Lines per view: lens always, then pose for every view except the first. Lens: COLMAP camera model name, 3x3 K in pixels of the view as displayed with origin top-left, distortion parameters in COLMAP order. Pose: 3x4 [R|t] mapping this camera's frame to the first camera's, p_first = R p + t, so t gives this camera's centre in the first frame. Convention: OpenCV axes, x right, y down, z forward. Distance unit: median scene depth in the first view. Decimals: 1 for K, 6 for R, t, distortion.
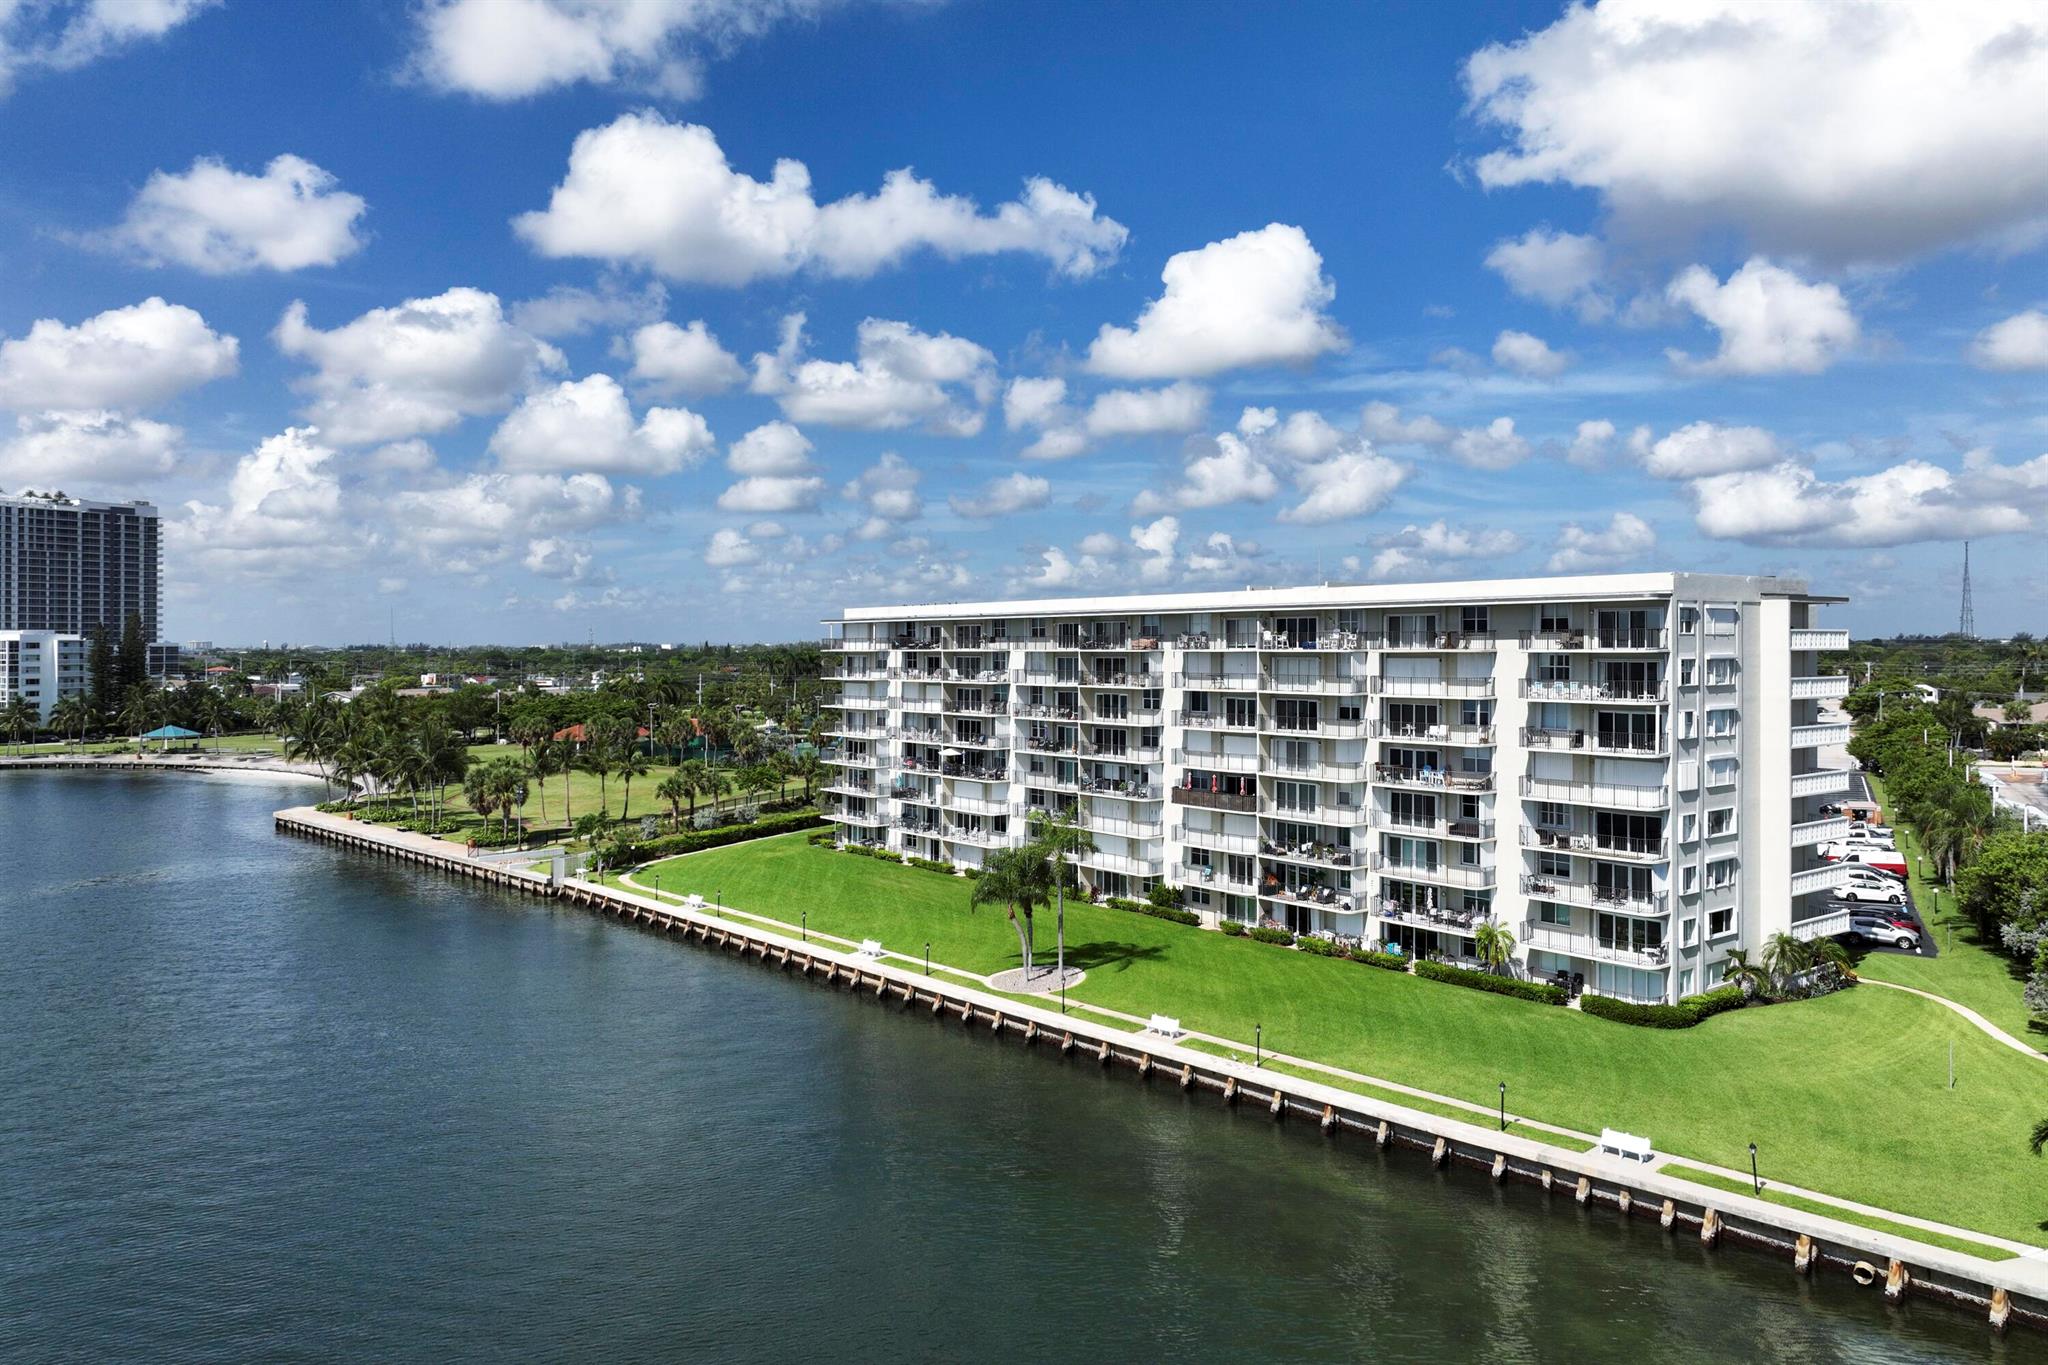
lens RADIAL K [[1442.7, 0, 1028.6], [0, 1442.7, 673.7], [0, 0, 1]] dist [-0.009168, -0.004659]
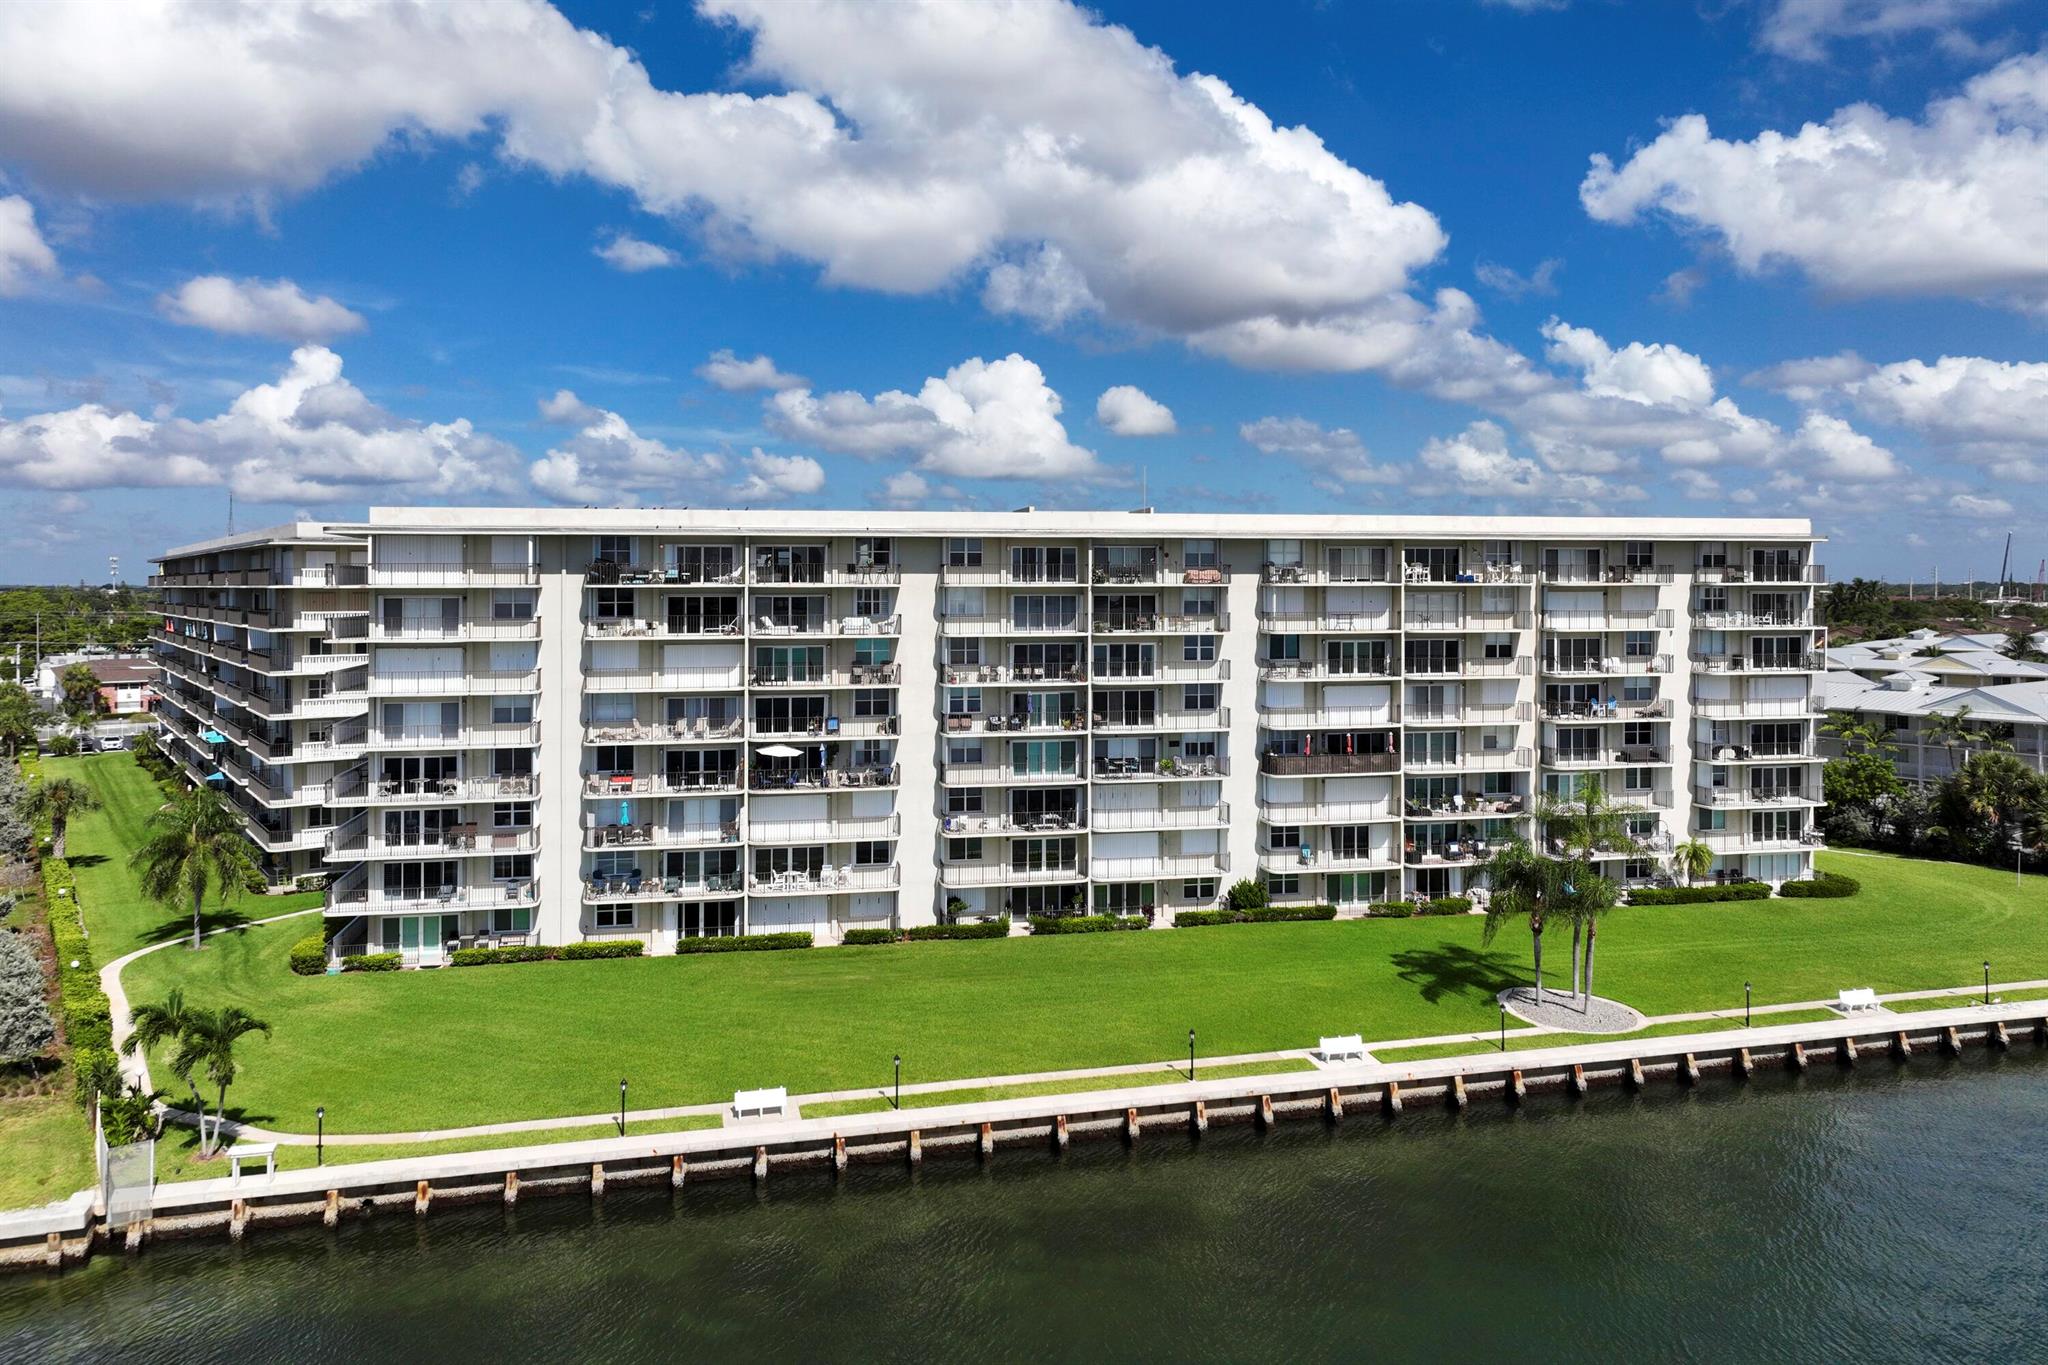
lens RADIAL K [[1442.7, 0, 1057.5], [0, 1442.7, 615.6], [0, 0, 1]] dist [-0.009168, -0.004659]
pose [[0.446146, -0.019320, 0.894751, -0.681640], [0.016571, 0.999774, 0.013326, -0.011877], [-0.894807, 0.008881, 0.446366, 0.763652]]
